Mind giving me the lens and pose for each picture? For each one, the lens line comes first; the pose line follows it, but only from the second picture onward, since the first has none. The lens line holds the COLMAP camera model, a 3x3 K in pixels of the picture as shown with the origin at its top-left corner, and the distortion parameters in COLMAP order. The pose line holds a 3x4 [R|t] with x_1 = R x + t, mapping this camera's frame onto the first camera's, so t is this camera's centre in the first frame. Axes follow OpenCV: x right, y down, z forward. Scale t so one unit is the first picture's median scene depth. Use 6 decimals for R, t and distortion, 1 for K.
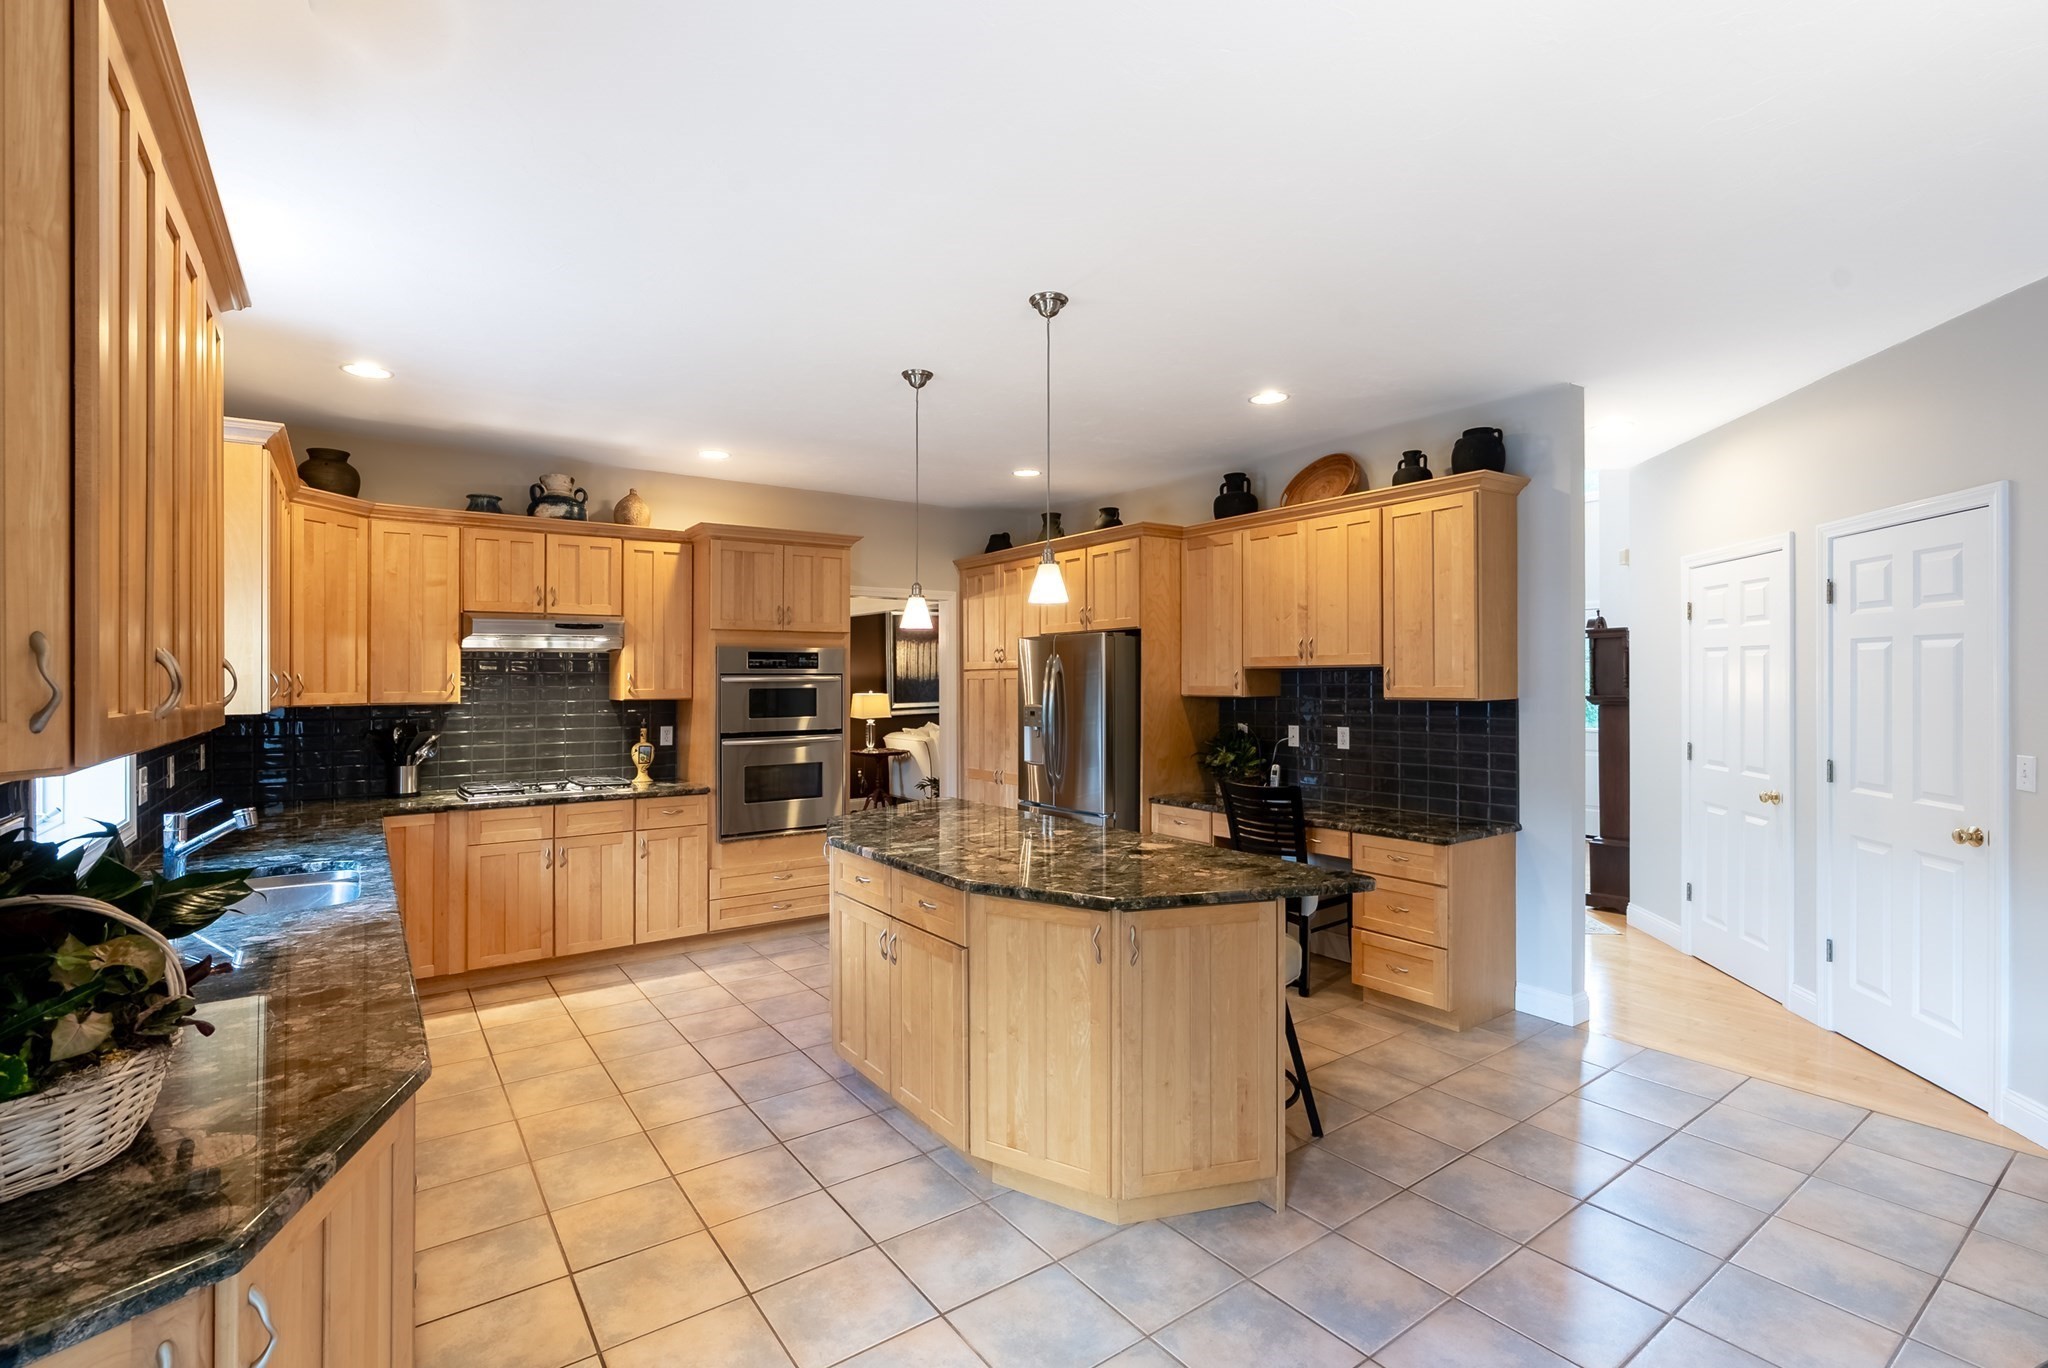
lens RADIAL K [[947.6, 0, 1034.3], [0, 947.6, 662.8], [0, 0, 1]] dist [-0.011569, 0.002577]
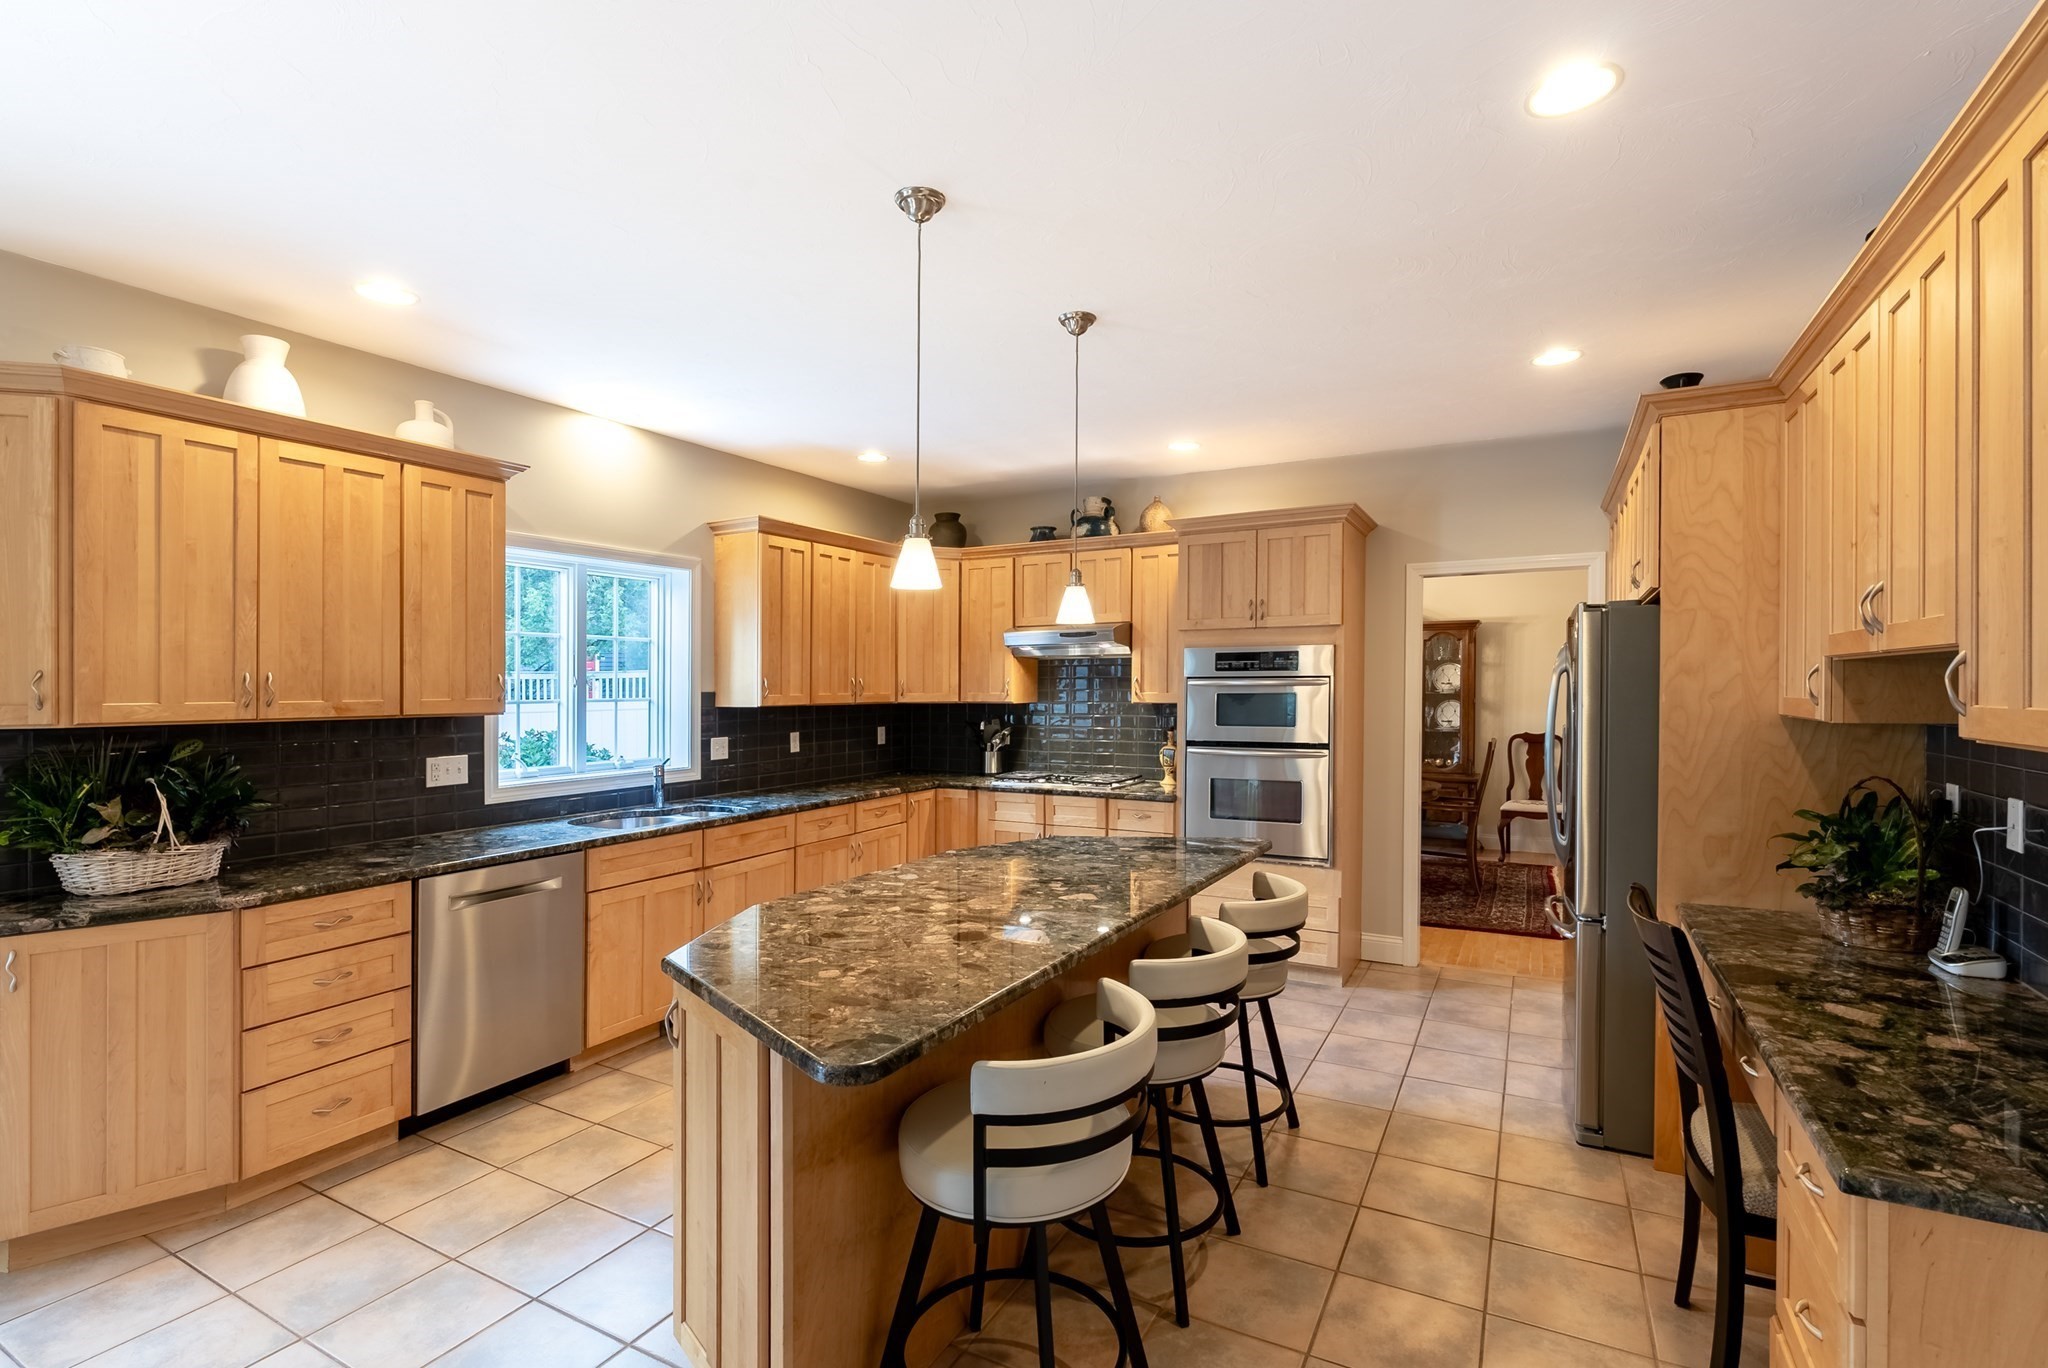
lens RADIAL K [[947.6, 0, 1036.2], [0, 947.6, 685.6], [0, 0, 1]] dist [-0.011569, 0.002577]
pose [[0.427654, 0.003416, -0.903936, 0.466556], [0.018688, 0.999746, 0.012619, 0.005158], [0.903749, -0.022290, 0.427482, 0.465494]]
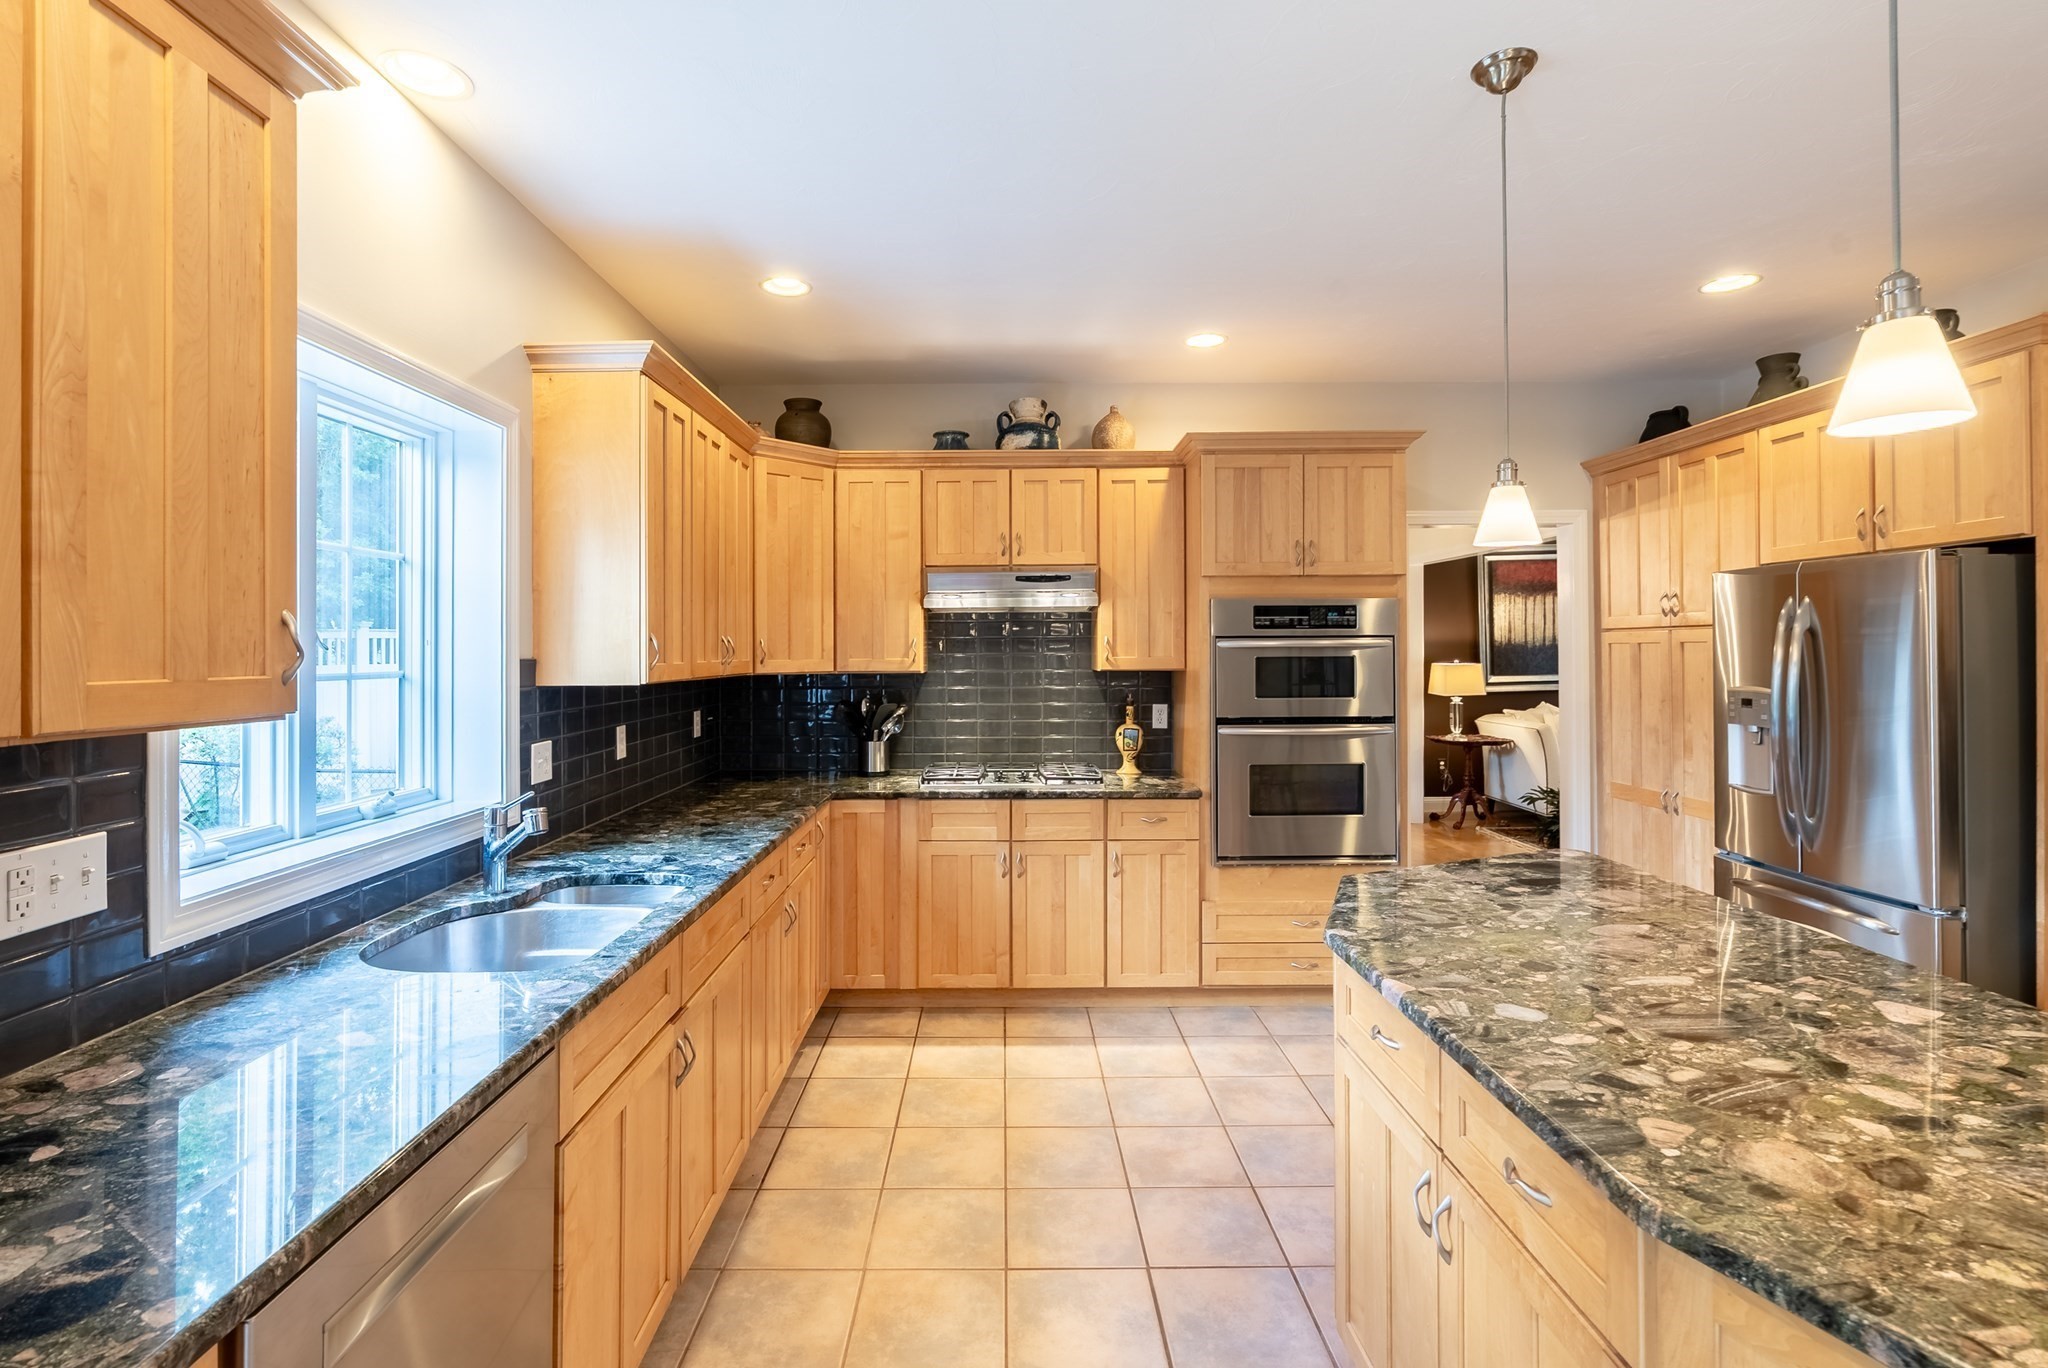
lens RADIAL K [[947.6, 0, 998.0], [0, 947.6, 639.9], [0, 0, 1]] dist [-0.011569, 0.002577]
pose [[0.804447, -0.005387, -0.594000, -0.031242], [0.012025, 0.999902, 0.007218, 0.006880], [0.593903, -0.012949, 0.804433, 0.312592]]
